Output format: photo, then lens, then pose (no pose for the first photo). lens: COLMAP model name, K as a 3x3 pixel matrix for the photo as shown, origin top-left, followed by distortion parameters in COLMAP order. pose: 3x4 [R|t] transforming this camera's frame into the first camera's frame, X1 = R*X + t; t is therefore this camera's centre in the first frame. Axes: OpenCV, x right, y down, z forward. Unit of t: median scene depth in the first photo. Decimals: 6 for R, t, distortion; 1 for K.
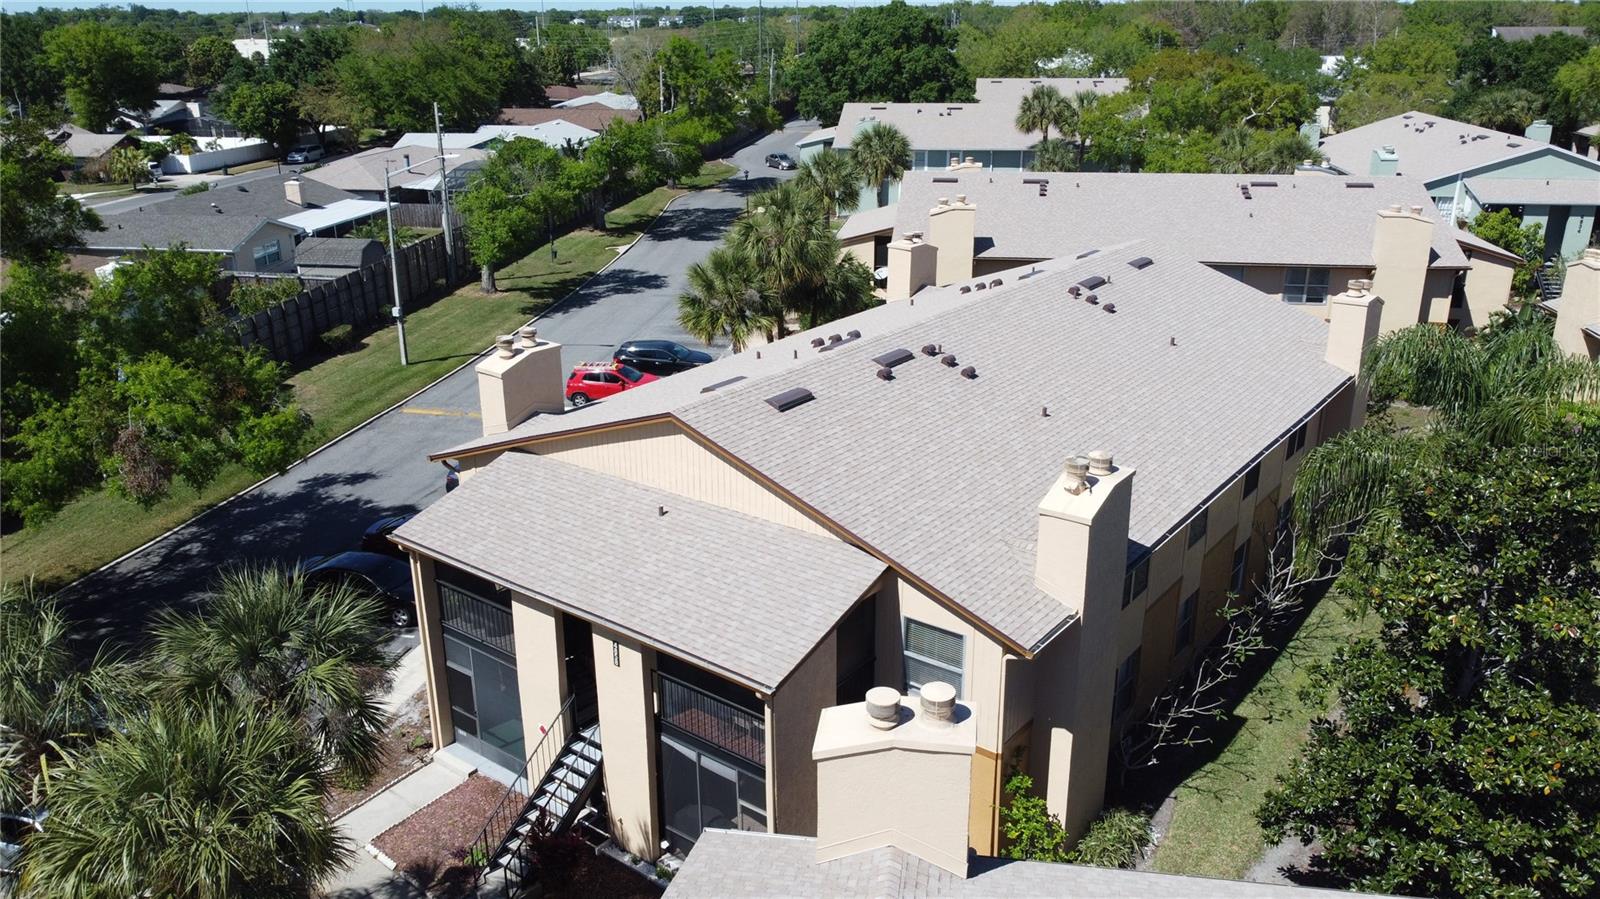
lens RADIAL K [[1203.0, 0, 800.0], [0, 1203.0, 449.5], [0, 0, 1]] dist [0.002409, 0.002057]
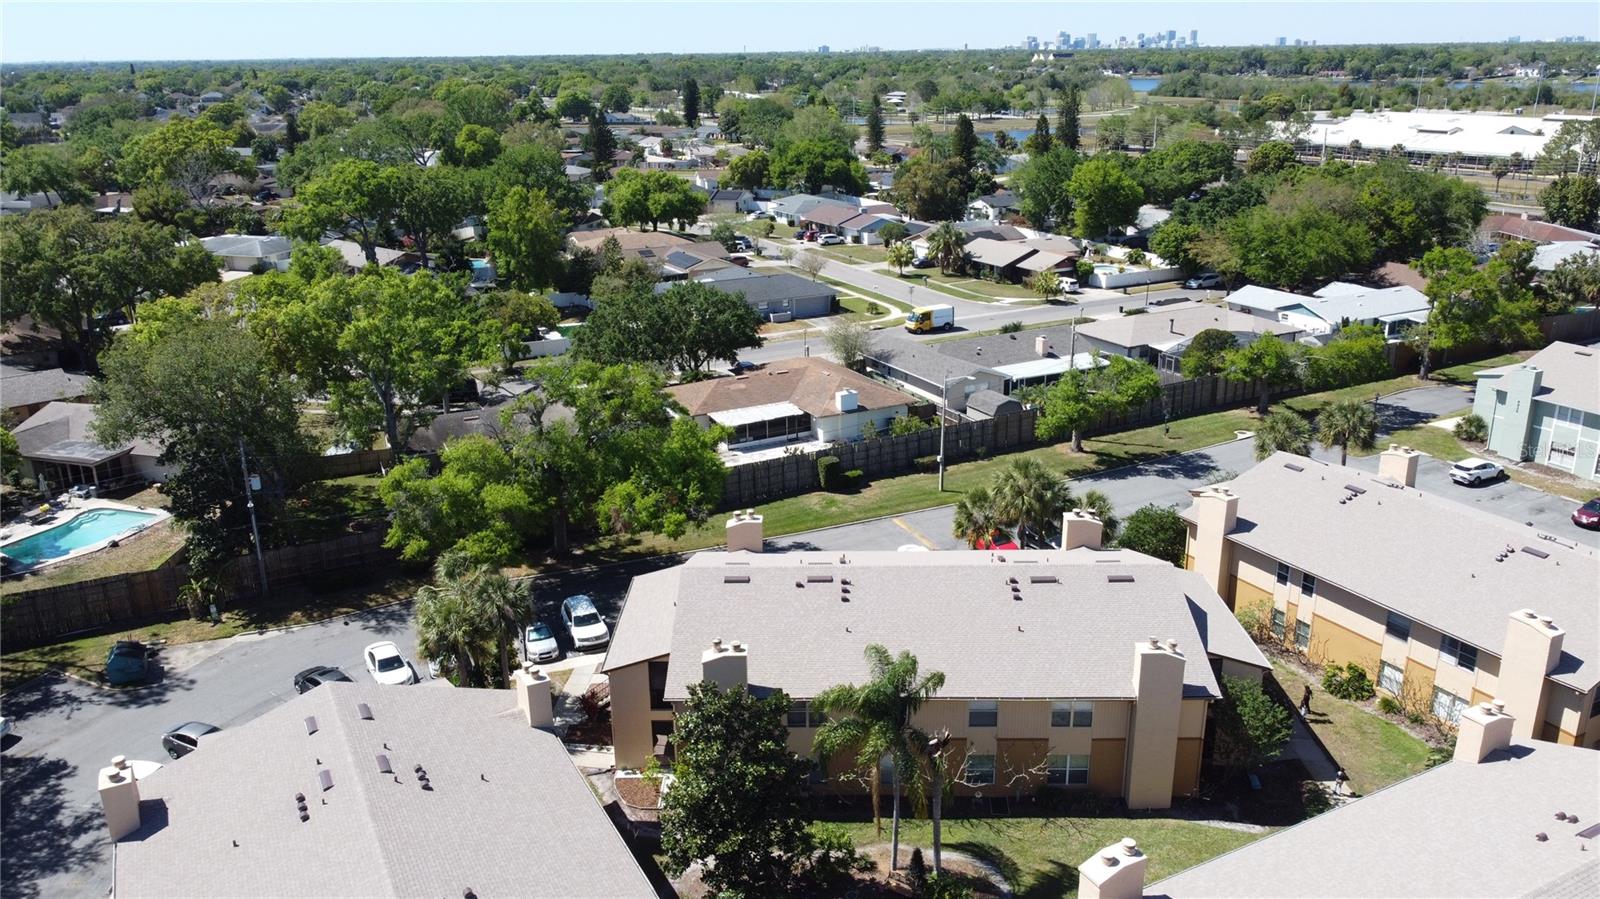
lens RADIAL K [[1203.0, 0, 800.0], [0, 1203.0, 449.5], [0, 0, 1]] dist [0.002409, 0.002057]
pose [[0.598226, 0.253037, -0.760327, 0.839768], [-0.266369, 0.957673, 0.109134, -0.269723], [0.755760, 0.137241, 0.640306, -0.205796]]
